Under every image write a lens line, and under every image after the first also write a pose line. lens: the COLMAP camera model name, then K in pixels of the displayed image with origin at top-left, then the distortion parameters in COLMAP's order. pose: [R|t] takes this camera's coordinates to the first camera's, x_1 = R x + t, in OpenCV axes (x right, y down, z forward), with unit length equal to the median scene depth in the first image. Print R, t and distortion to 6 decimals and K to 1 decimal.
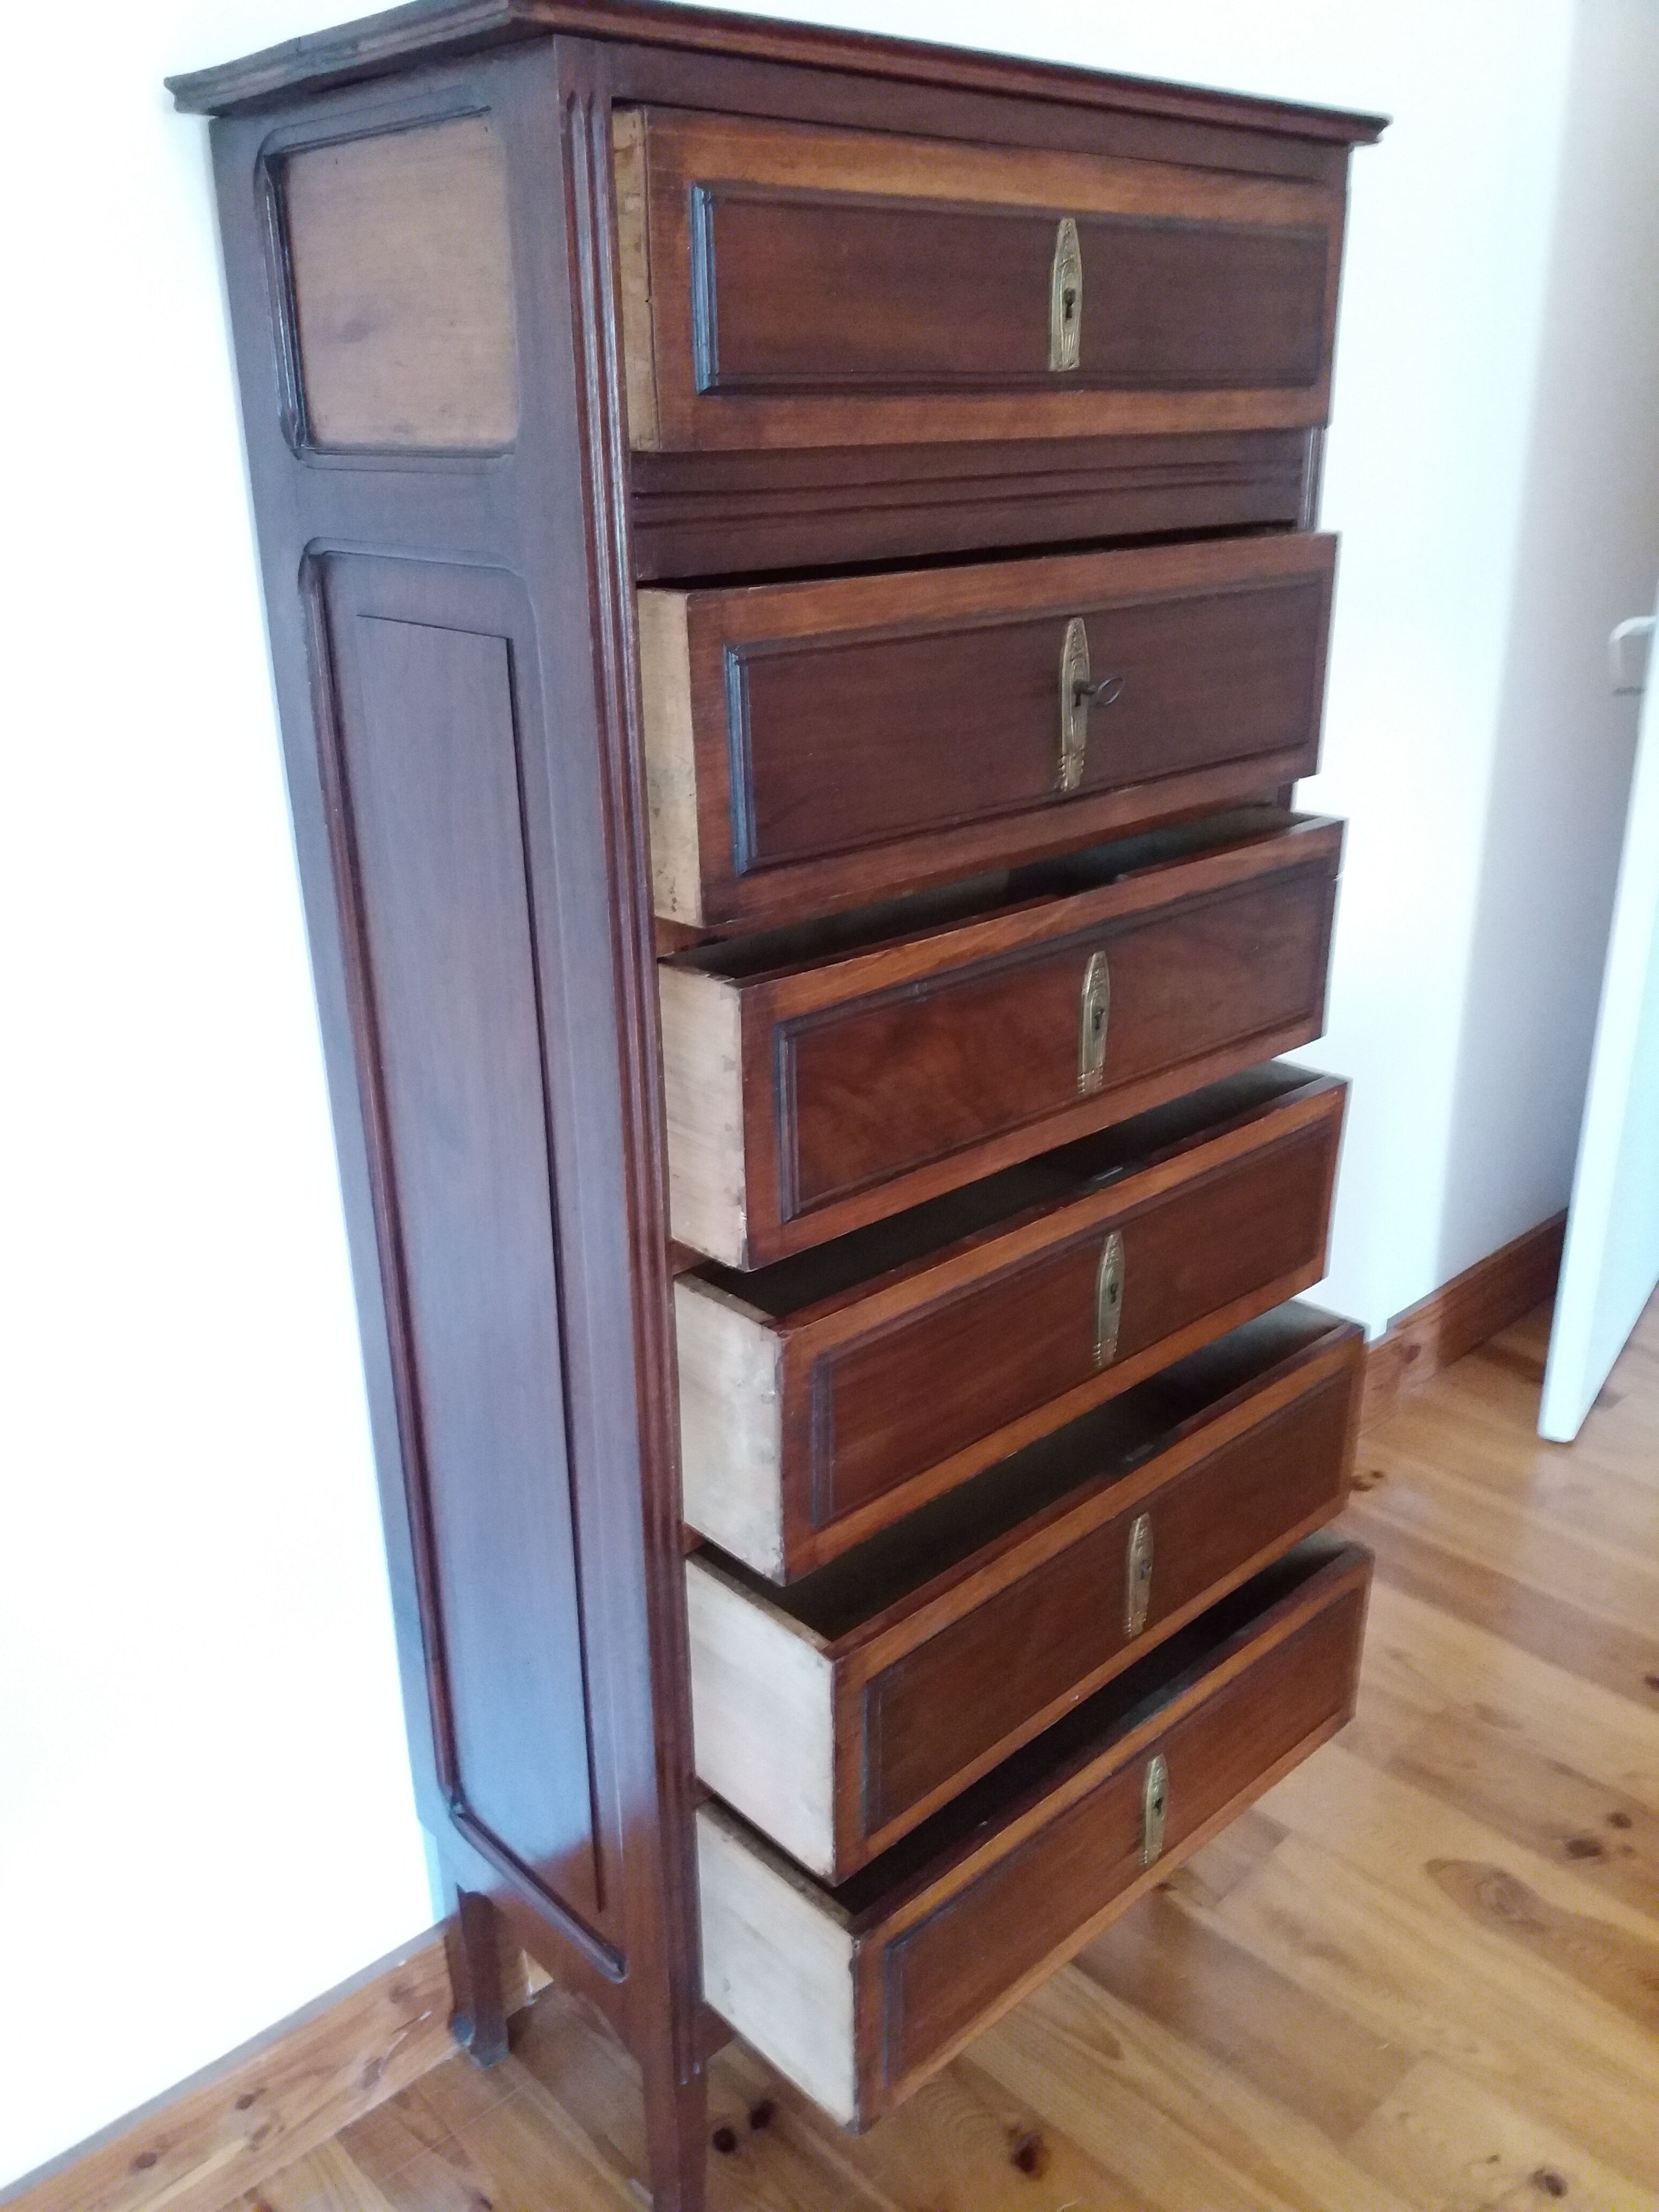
lens RADIAL K [[1777.6, 0, 771.9], [0, 1777.6, 1149.6], [0, 0, 1]] dist [0.018947, -0.048228]
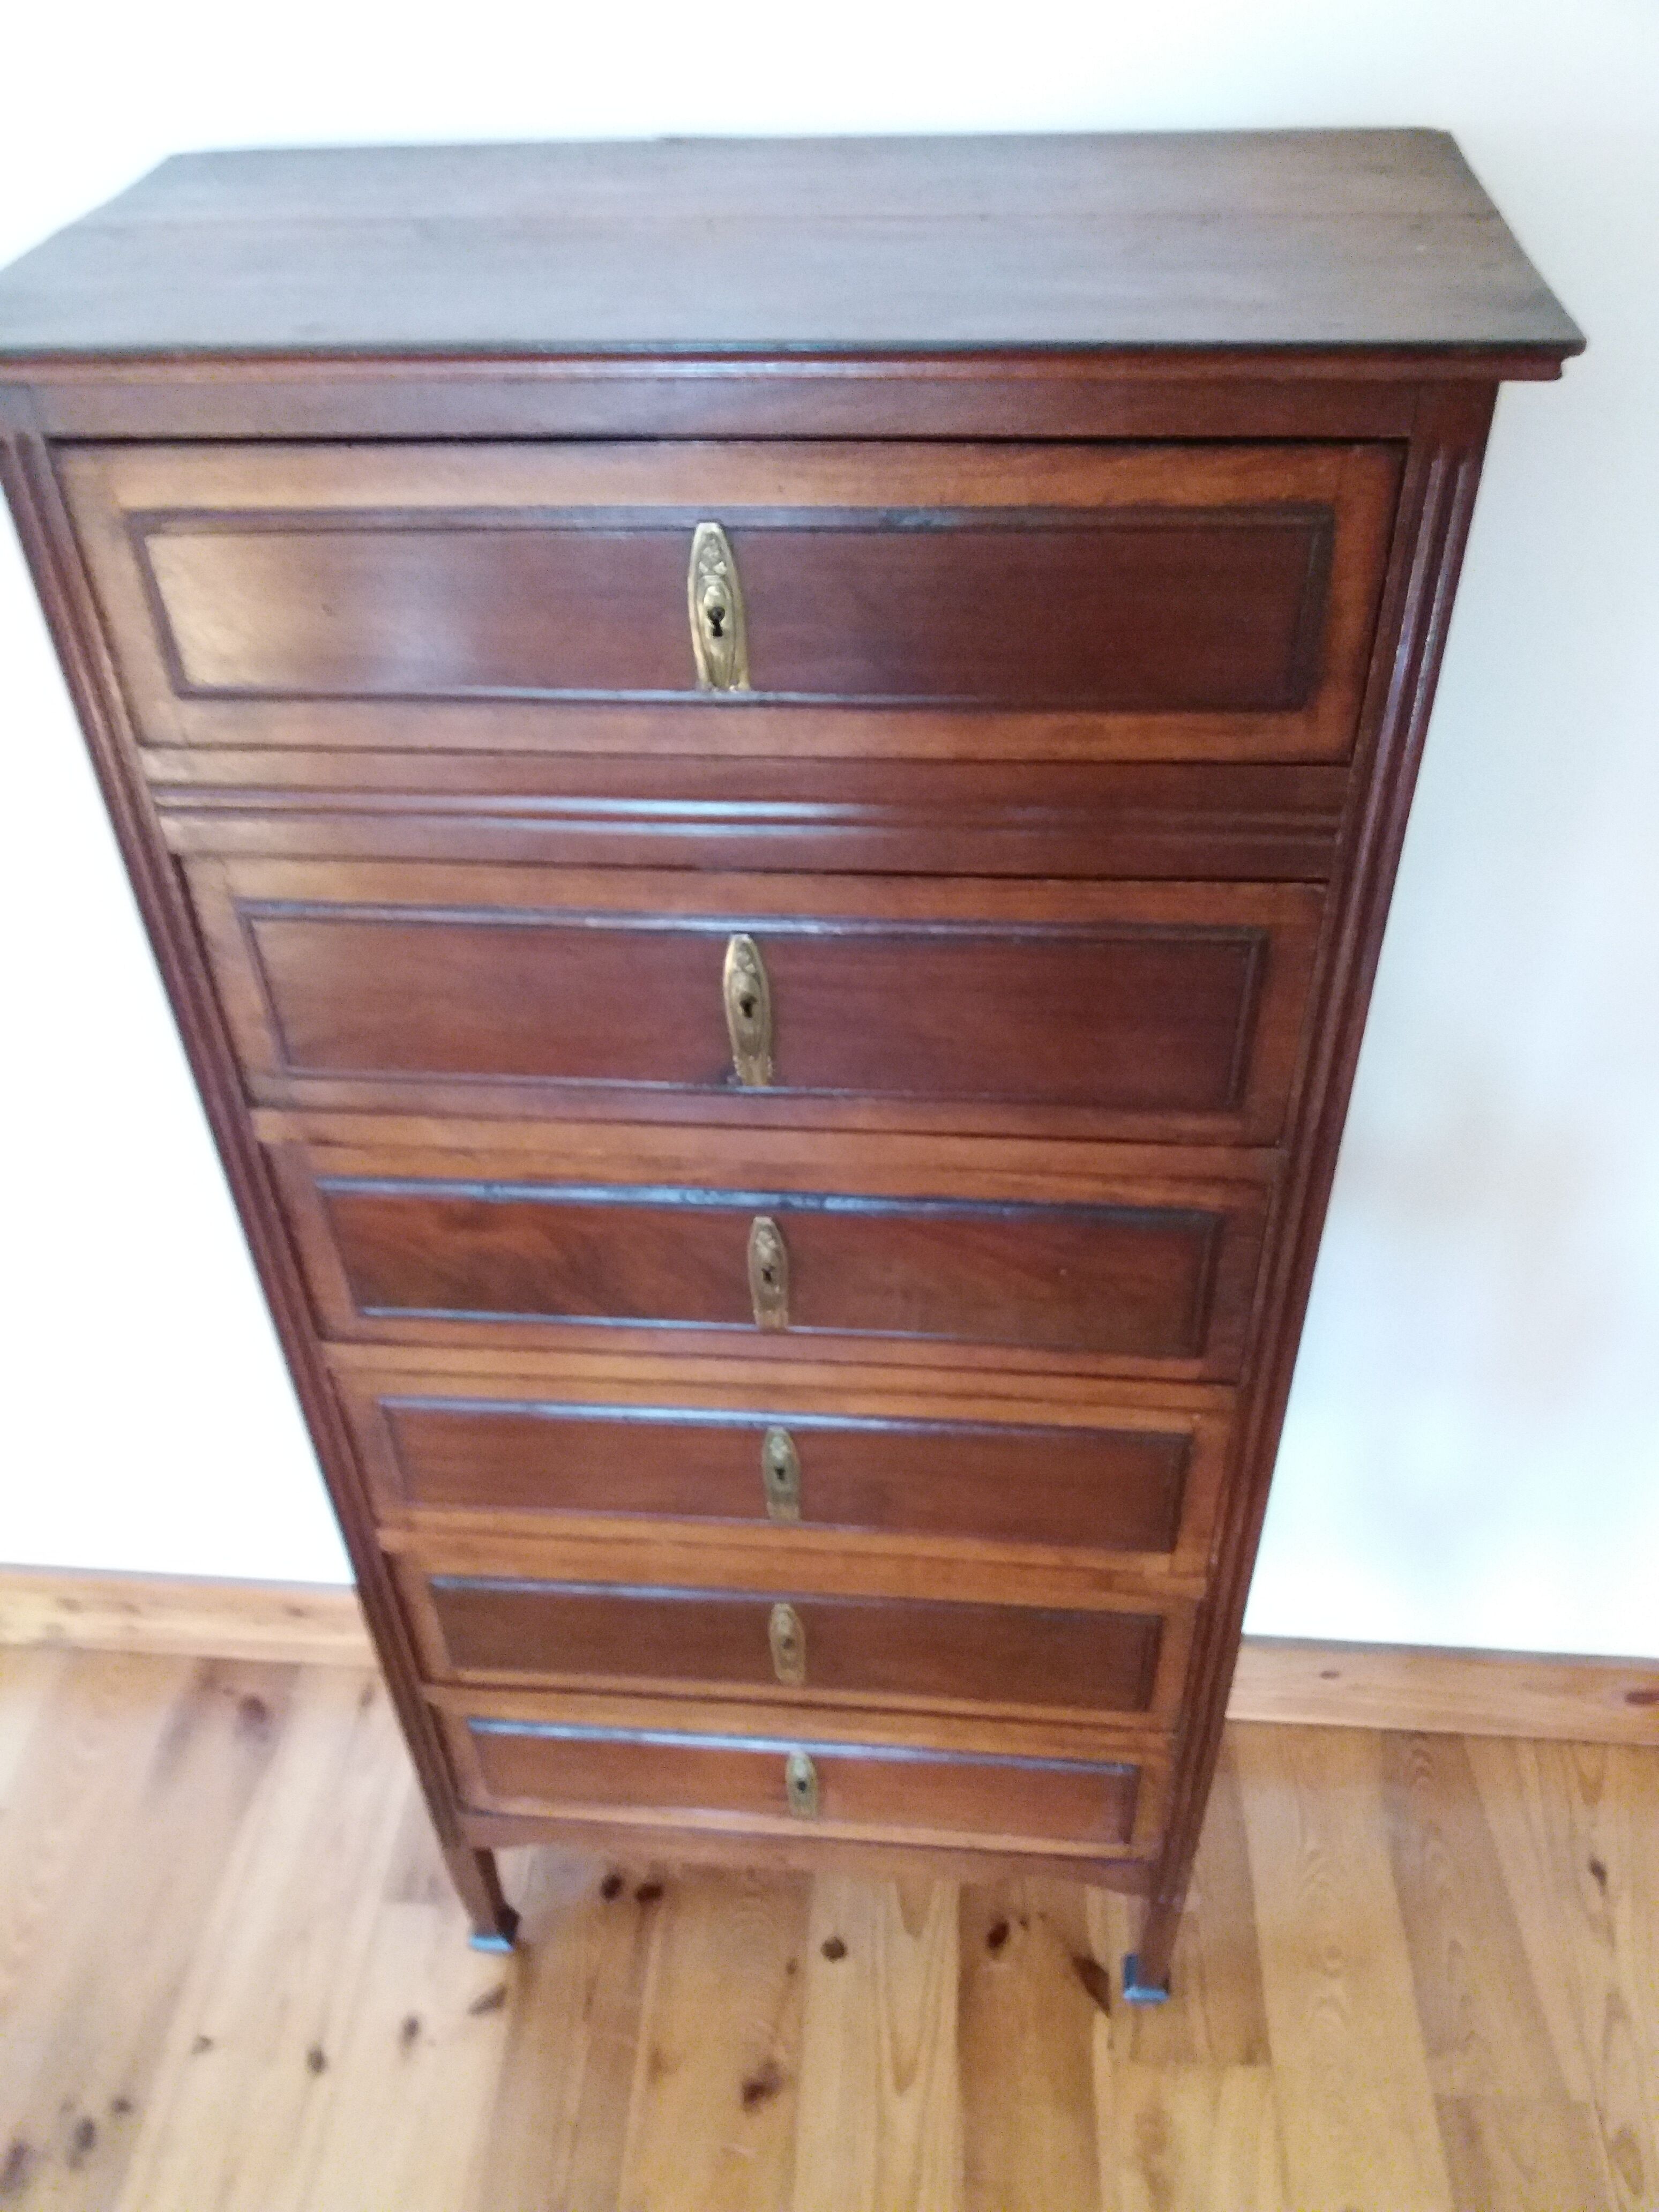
lens RADIAL K [[1777.6, 0, 798.3], [0, 1777.6, 1123.8], [0, 0, 1]] dist [0.018947, -0.048228]
pose [[0.674196, 0.461770, -0.576393, 0.525090], [-0.246959, 0.876465, 0.413305, -0.433348], [0.696040, -0.136303, 0.704947, 0.314299]]
